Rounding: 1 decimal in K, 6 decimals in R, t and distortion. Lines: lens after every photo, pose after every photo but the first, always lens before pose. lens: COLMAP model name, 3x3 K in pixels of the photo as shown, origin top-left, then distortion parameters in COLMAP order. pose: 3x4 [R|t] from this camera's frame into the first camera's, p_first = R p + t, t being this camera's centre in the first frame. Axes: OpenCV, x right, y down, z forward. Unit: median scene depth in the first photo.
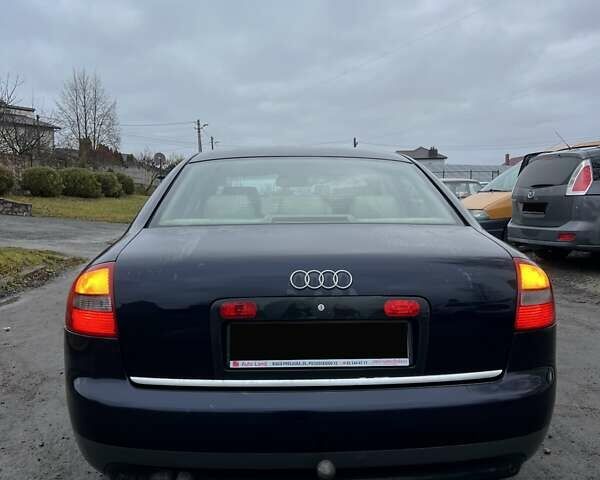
lens RADIAL K [[617.6, 0, 300.0], [0, 617.6, 240.0], [0, 0, 1]] dist [0.125667, -0.252299]
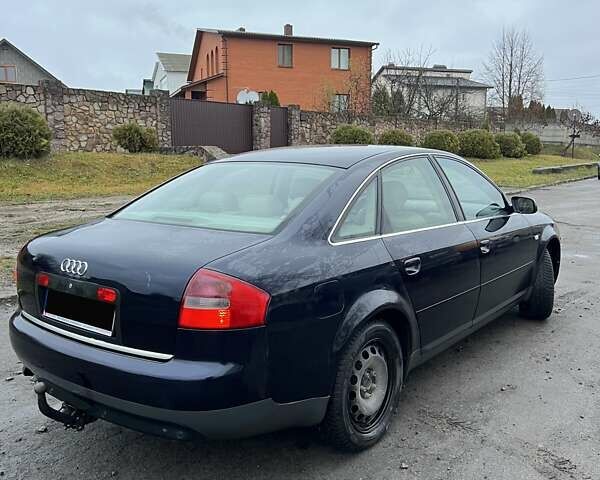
lens RADIAL K [[617.6, 0, 300.0], [0, 617.6, 240.0], [0, 0, 1]] dist [0.125667, -0.252299]
pose [[0.753800, 0.094002, -0.650346, 0.102189], [-0.046625, 0.994872, 0.089758, -0.011391], [0.655448, -0.037338, 0.754317, 0.018534]]
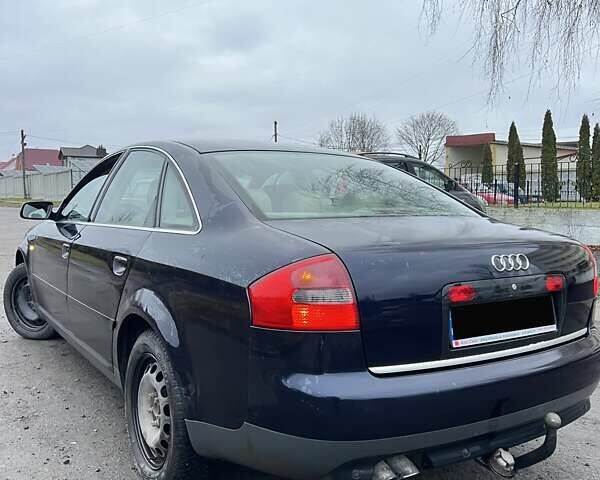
lens RADIAL K [[617.6, 0, 300.0], [0, 617.6, 240.0], [0, 0, 1]] dist [0.125667, -0.252299]
pose [[0.849484, -0.019077, 0.527269, -0.067765], [0.020326, 0.999788, 0.003427, 0.000745], [-0.527223, 0.007806, 0.849691, 0.016344]]
